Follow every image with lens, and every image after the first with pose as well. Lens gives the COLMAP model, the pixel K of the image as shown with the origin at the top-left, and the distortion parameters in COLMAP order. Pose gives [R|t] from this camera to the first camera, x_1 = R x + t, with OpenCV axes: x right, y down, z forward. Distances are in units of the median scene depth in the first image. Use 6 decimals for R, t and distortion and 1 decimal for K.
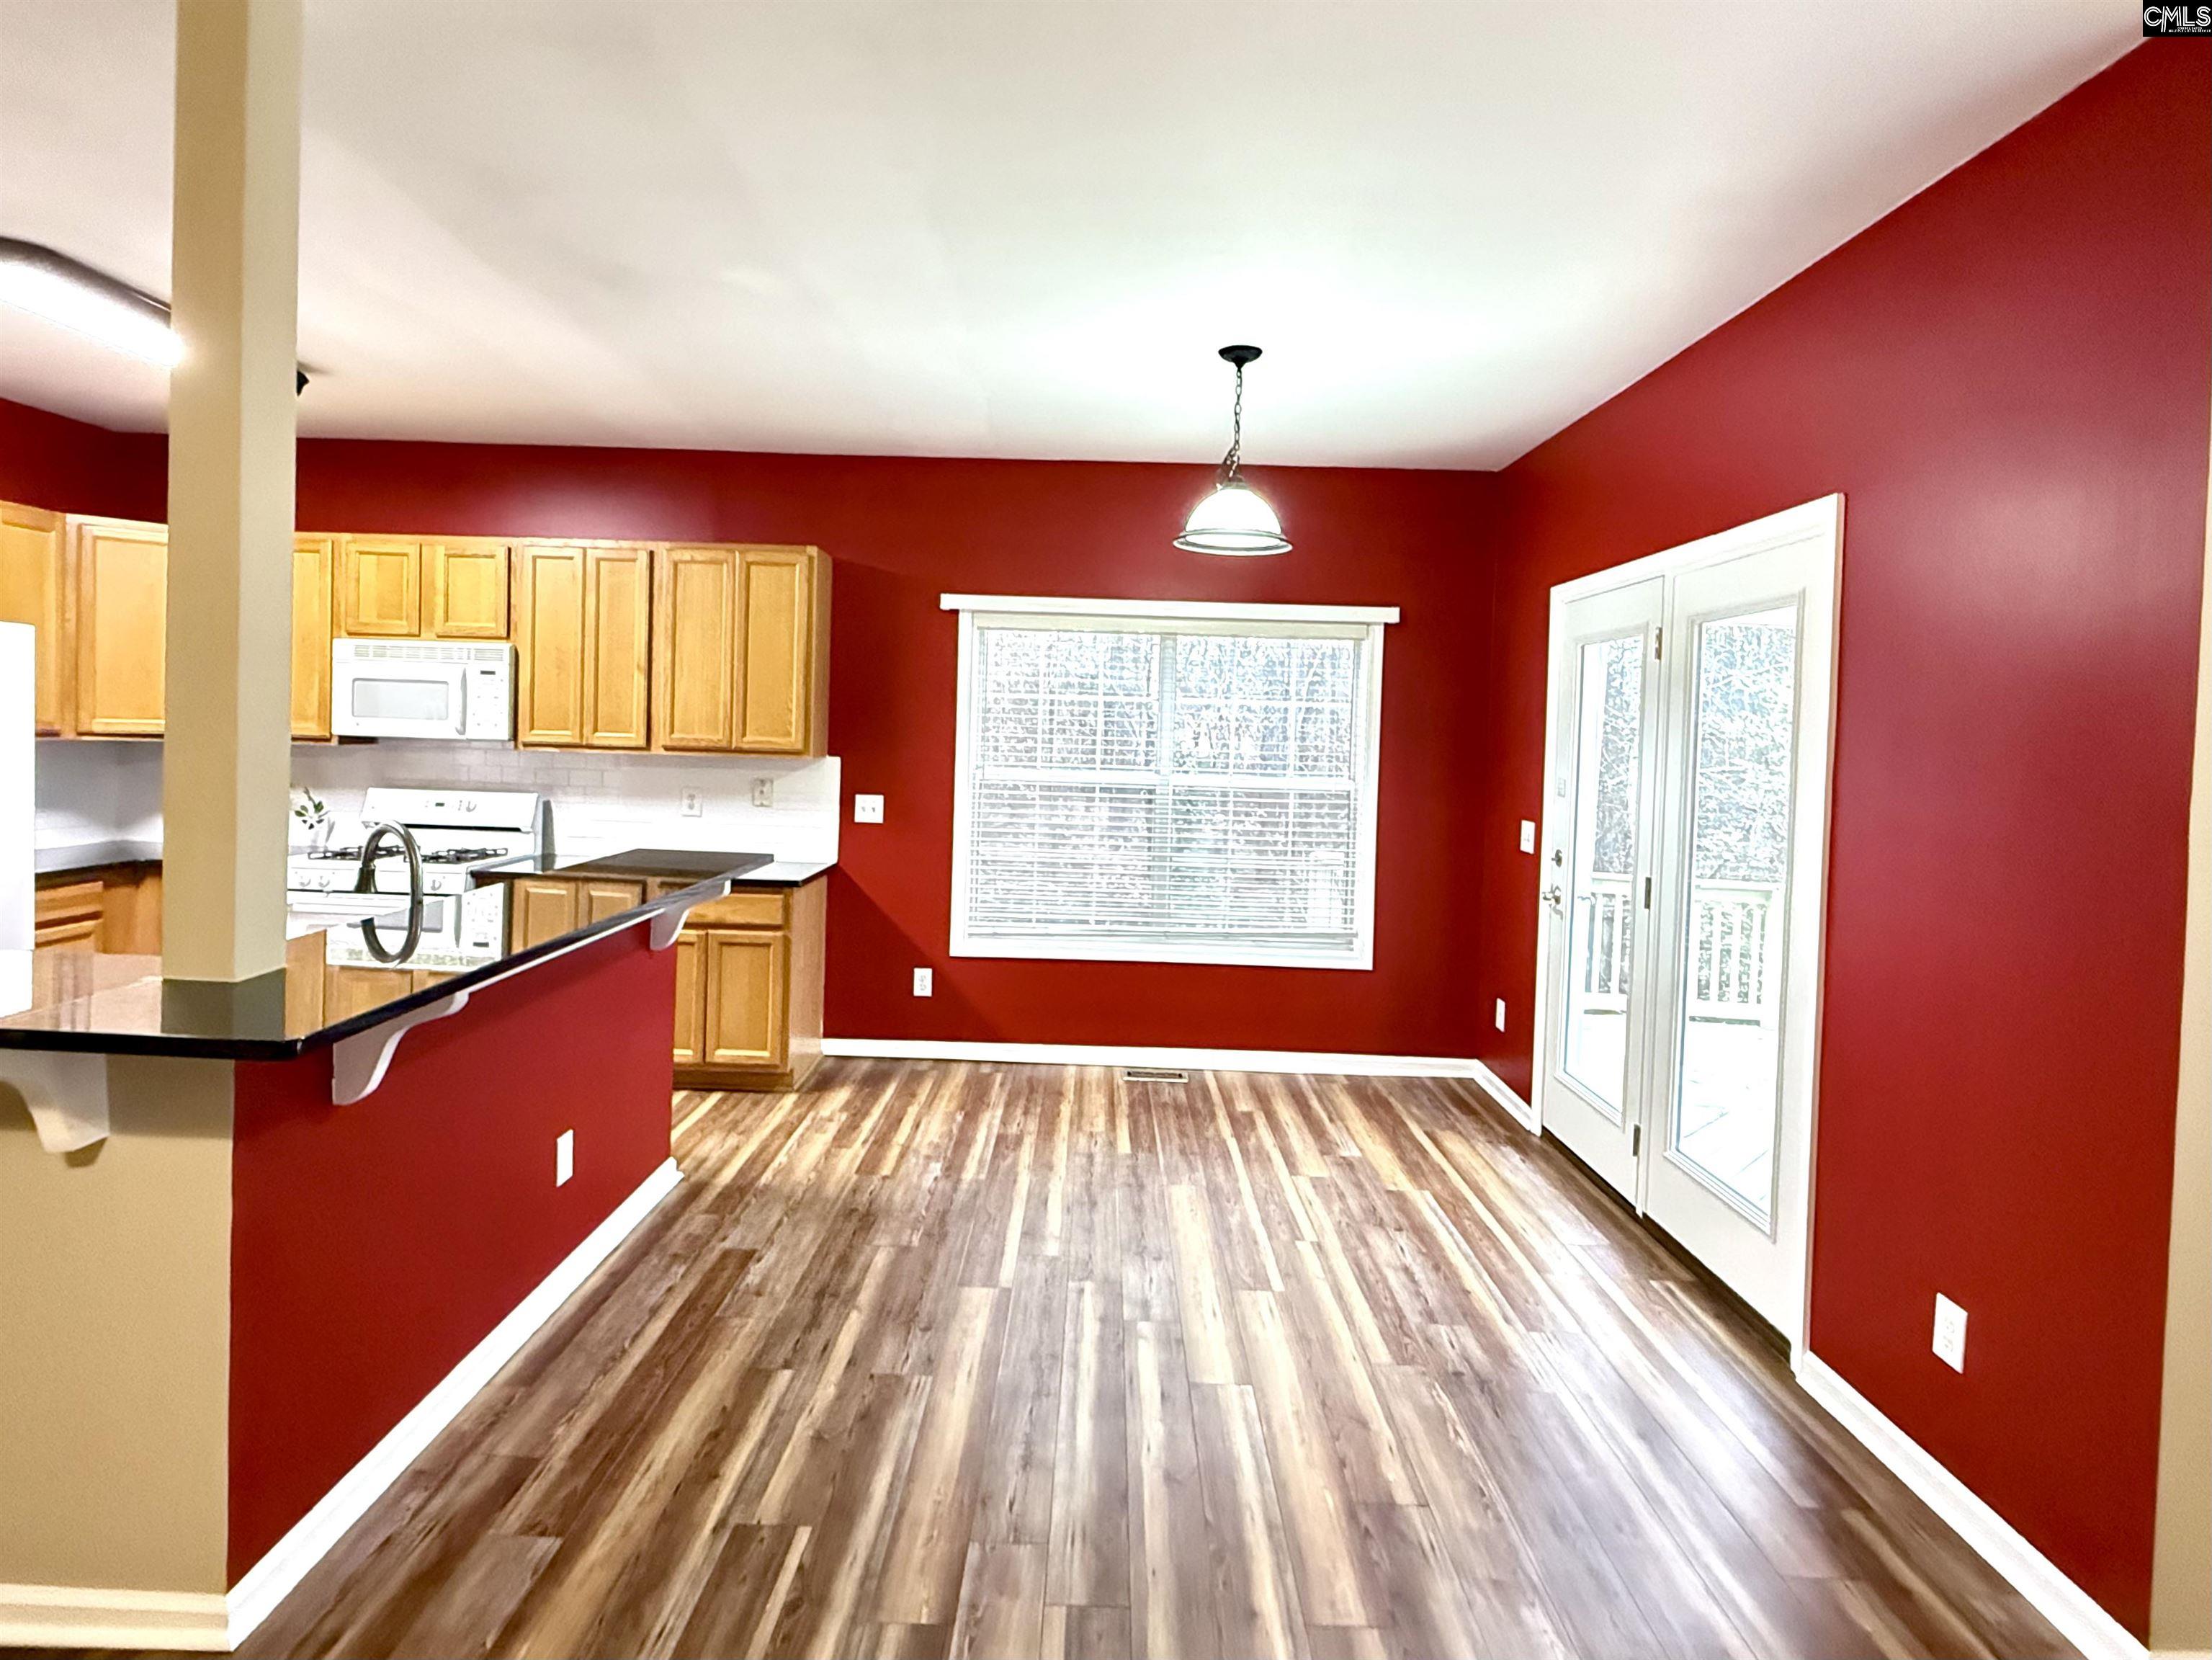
lens RADIAL K [[1118.5, 0, 1090.1], [0, 1118.5, 763.5], [0, 0, 1]] dist [-0.001666, -0.000227]
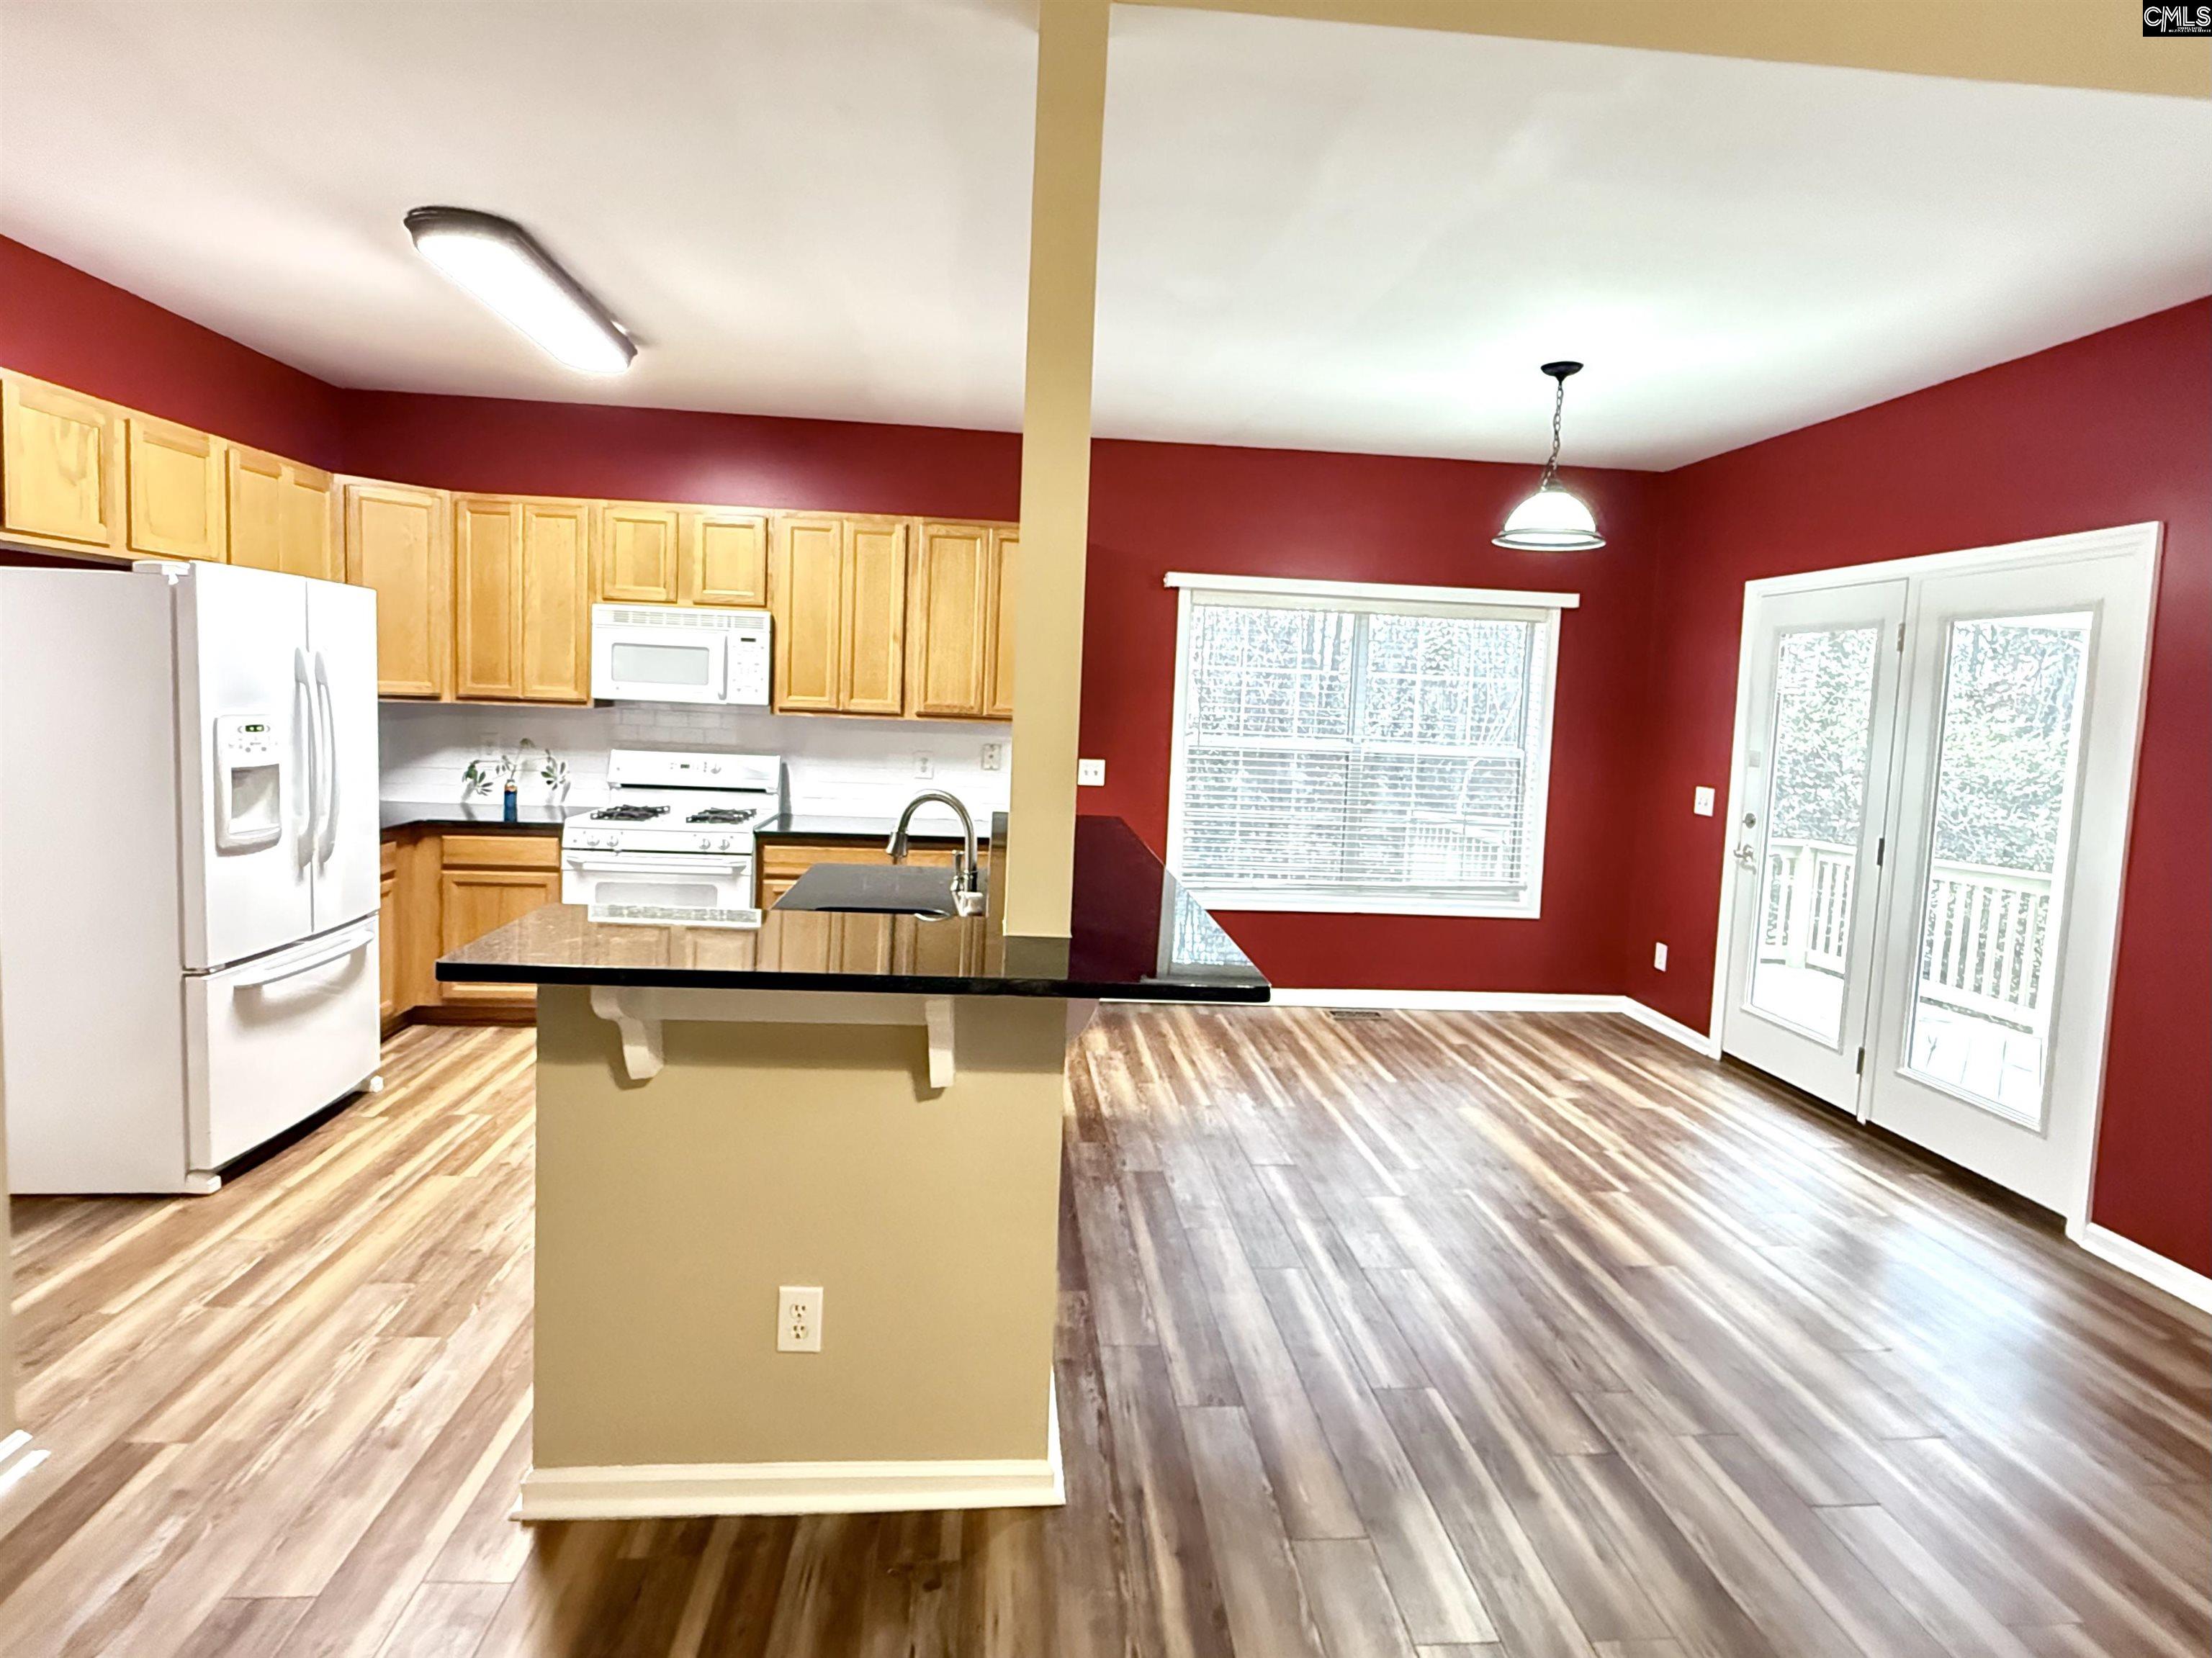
lens RADIAL K [[1079.8, 0, 1102.4], [0, 1079.8, 781.1], [0, 0, 1]] dist [-0.002063, -0.000114]
pose [[0.995818, 0.004597, 0.091239, -0.324004], [-0.009641, 0.998444, 0.054926, -0.009386], [-0.090844, -0.055576, 0.994313, -0.032810]]
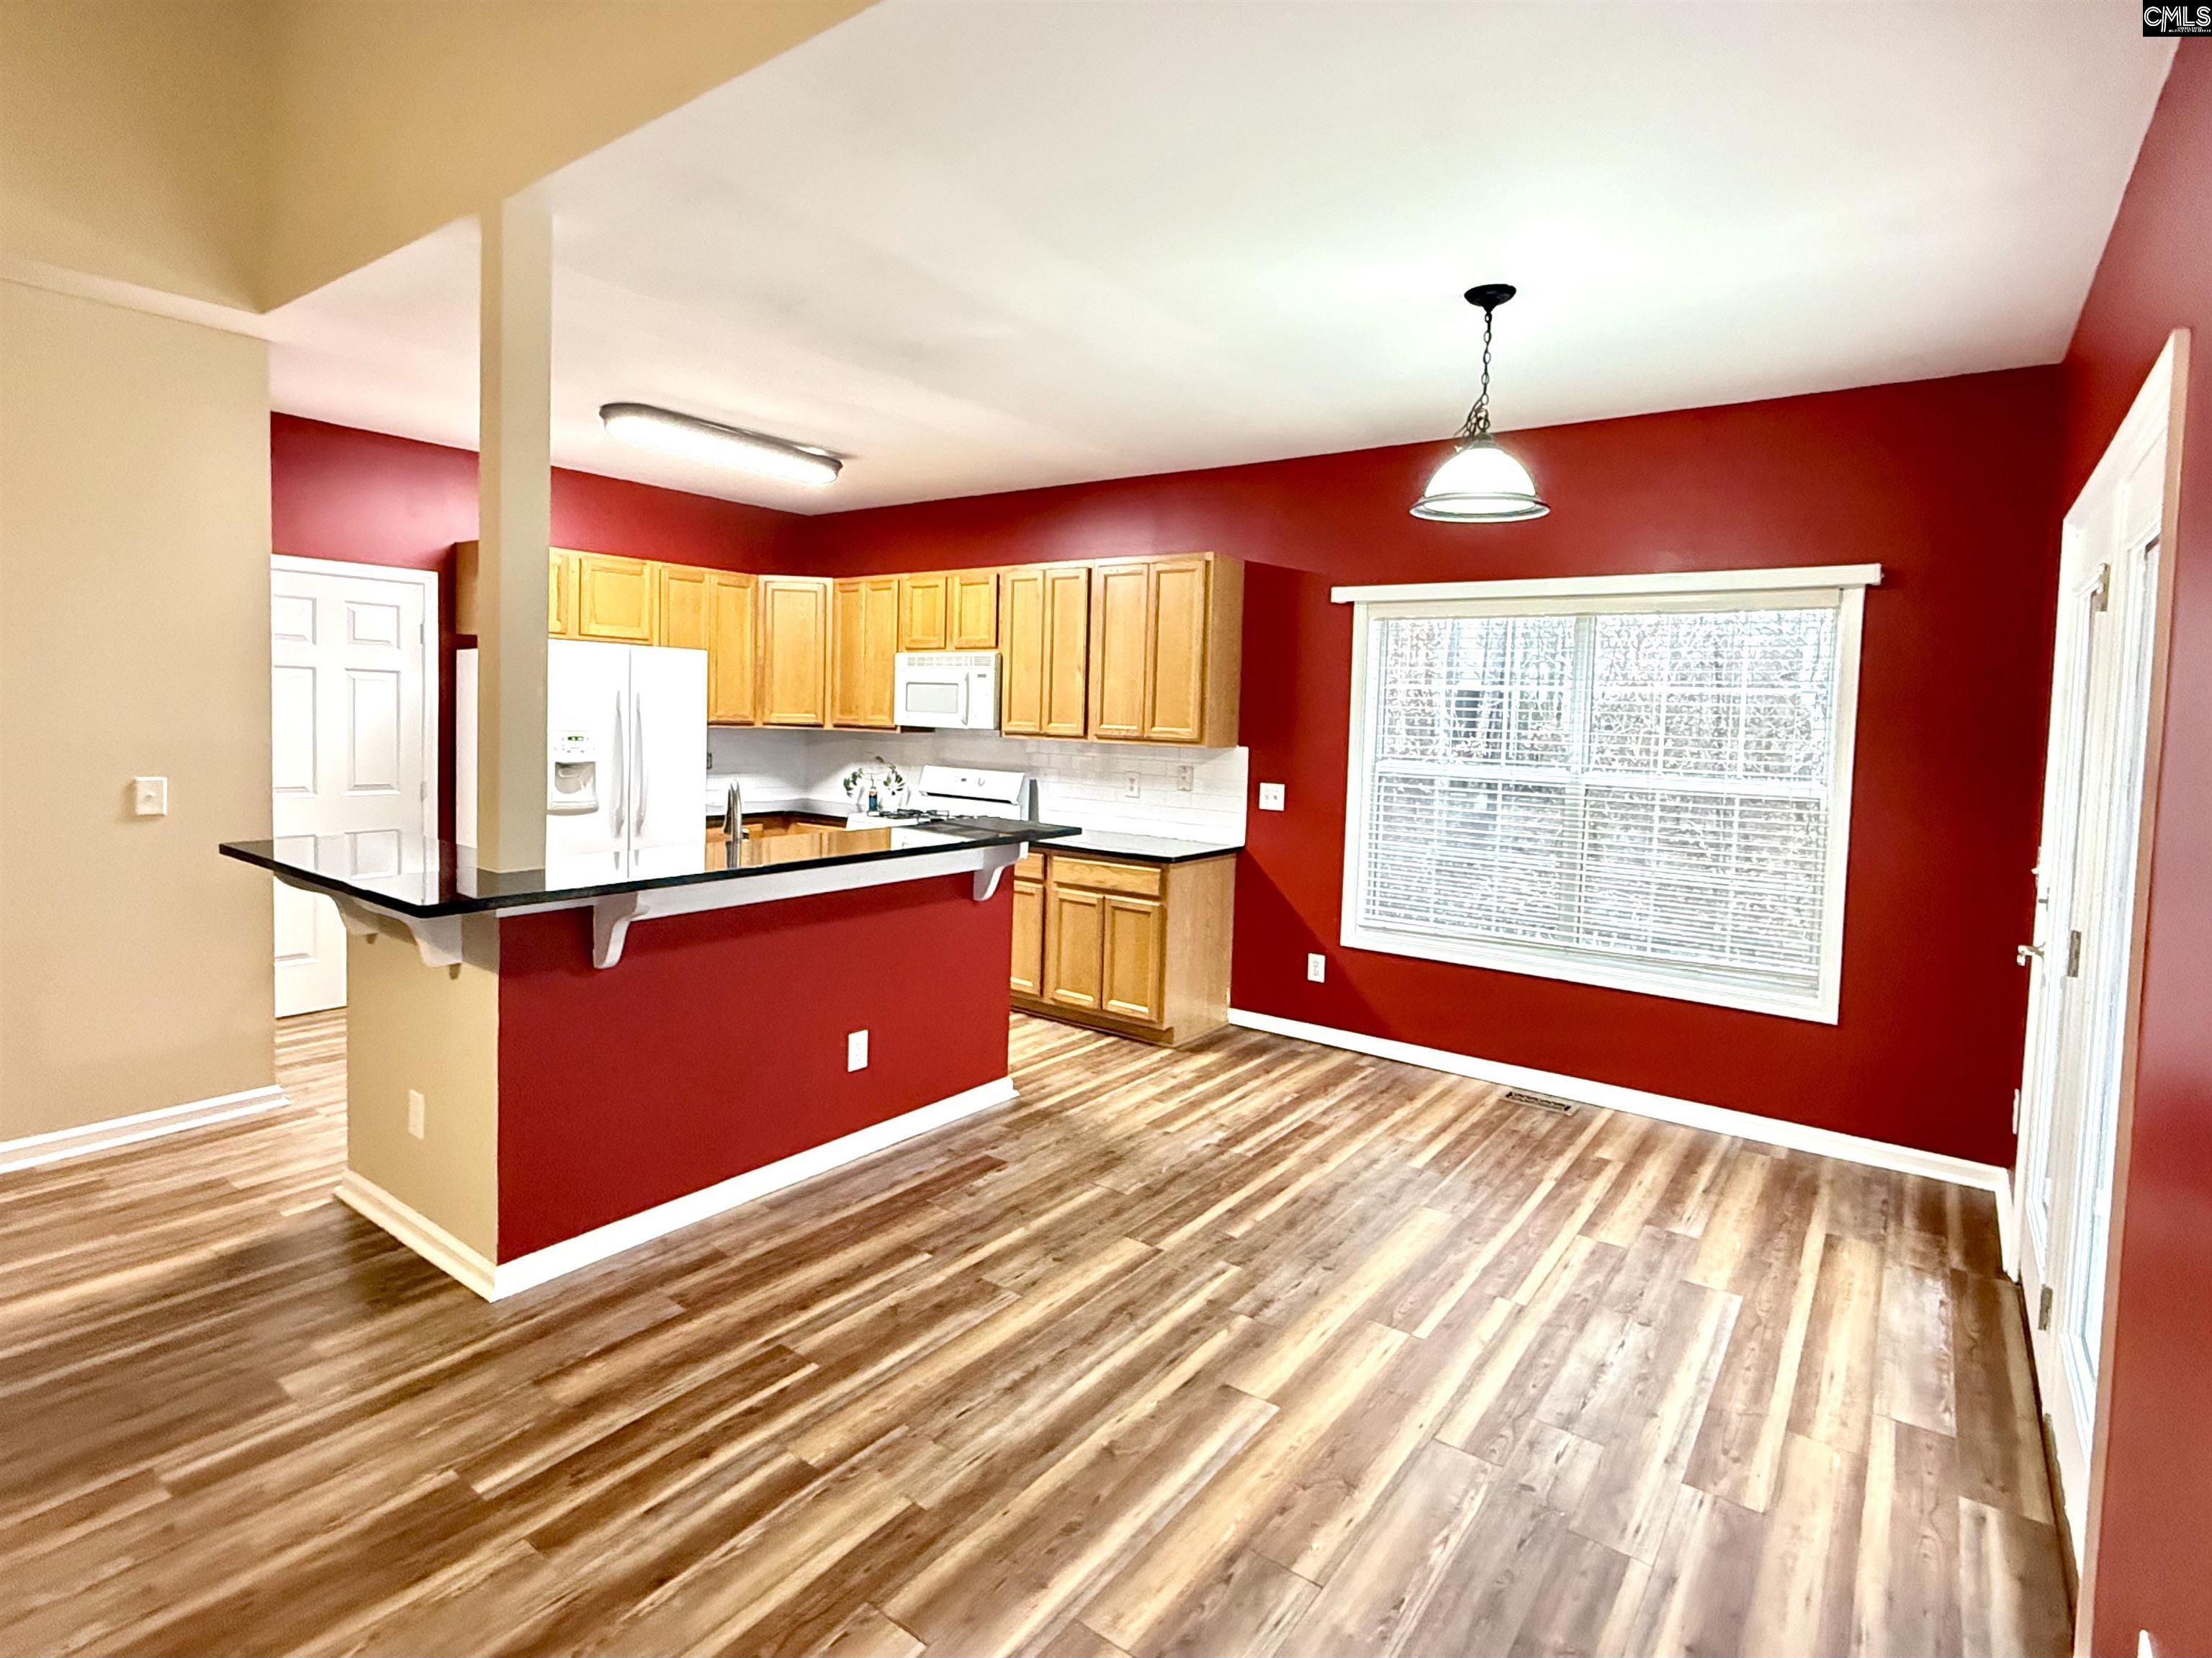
lens RADIAL K [[1079.8, 0, 1132.2], [0, 1079.8, 774.5], [0, 0, 1]] dist [-0.002063, -0.000114]
pose [[0.823285, 0.027222, -0.566975, 0.310240], [-0.020662, 0.999625, 0.017992, 0.004660], [0.567252, -0.003098, 0.823539, 0.103263]]
